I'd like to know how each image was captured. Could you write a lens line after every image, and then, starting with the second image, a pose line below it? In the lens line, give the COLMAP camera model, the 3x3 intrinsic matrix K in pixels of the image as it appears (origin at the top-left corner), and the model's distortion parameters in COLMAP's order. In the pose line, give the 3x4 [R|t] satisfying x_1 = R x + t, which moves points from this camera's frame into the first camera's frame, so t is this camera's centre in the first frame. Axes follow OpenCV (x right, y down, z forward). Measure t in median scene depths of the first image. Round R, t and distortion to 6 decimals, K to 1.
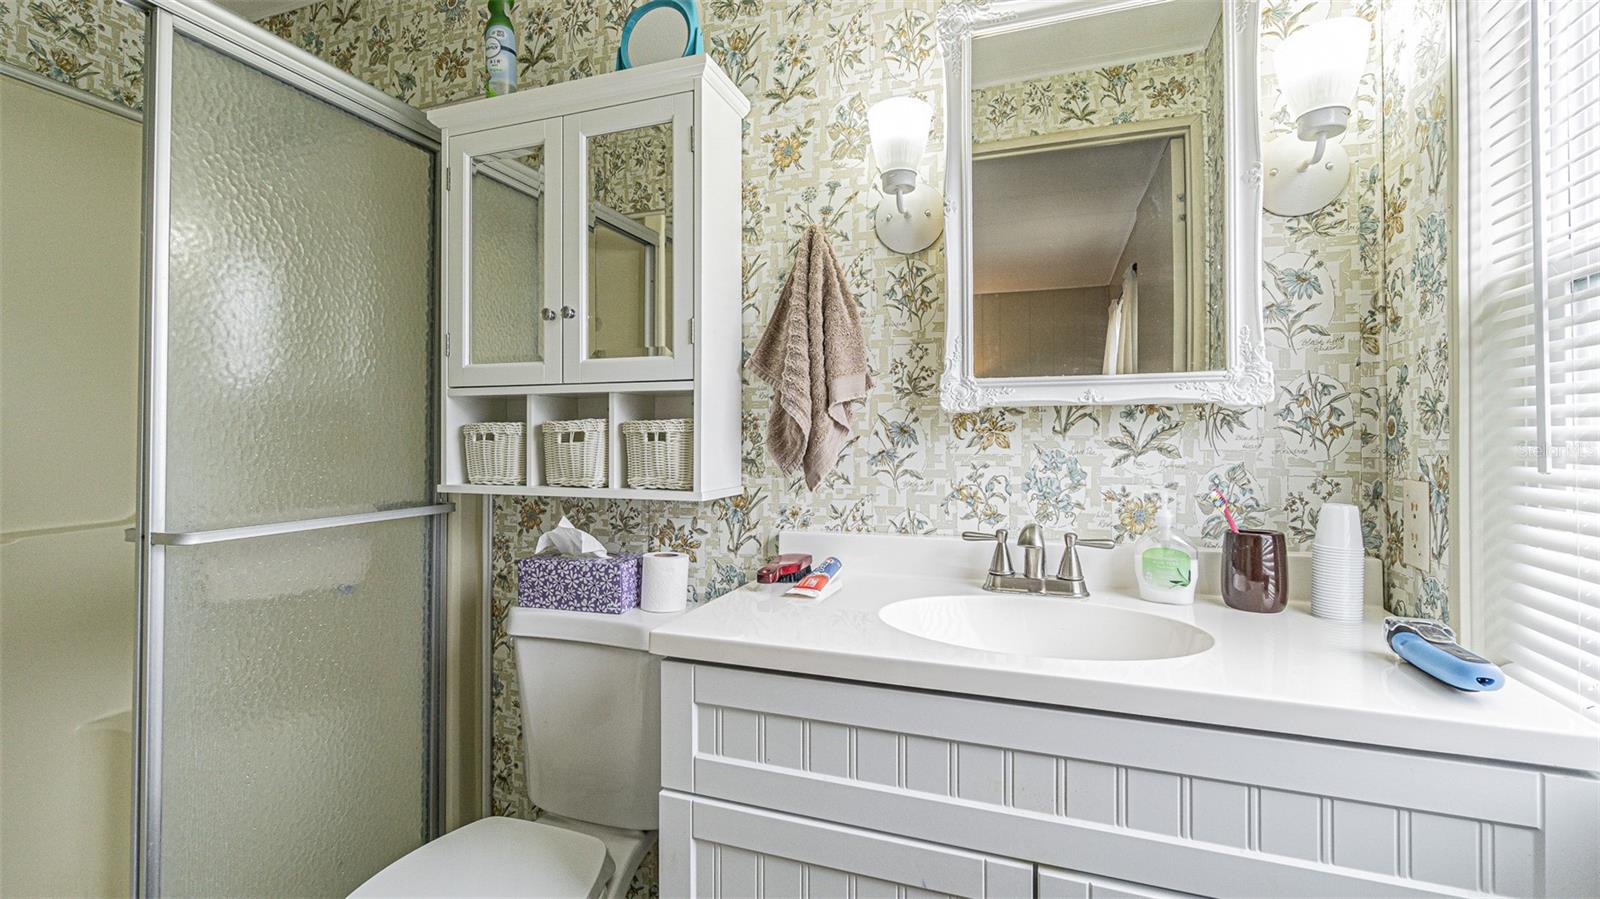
lens RADIAL K [[694.6, 0, 796.5], [0, 694.6, 440.3], [0, 0, 1]] dist [-0.012289, 0.007204]
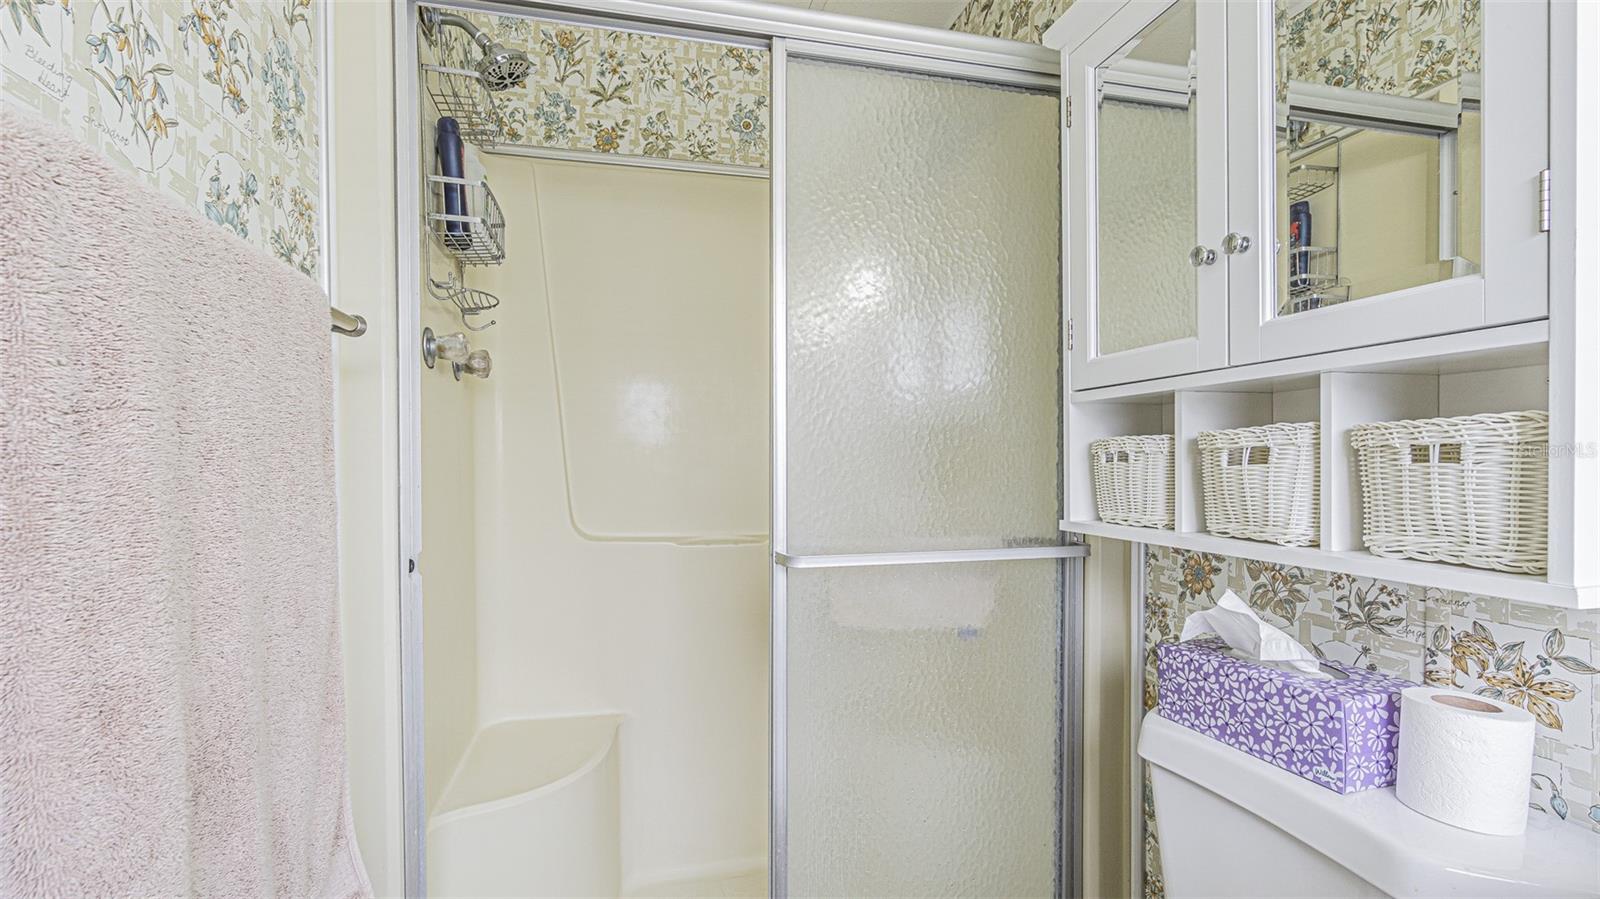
lens RADIAL K [[694.6, 0, 787.7], [0, 694.6, 465.3], [0, 0, 1]] dist [-0.012289, 0.007204]
pose [[0.548090, 0.001359, -0.836418, -0.045101], [0.001064, 0.999997, 0.002322, 0.001298], [0.836418, -0.002162, 0.548087, 0.340342]]
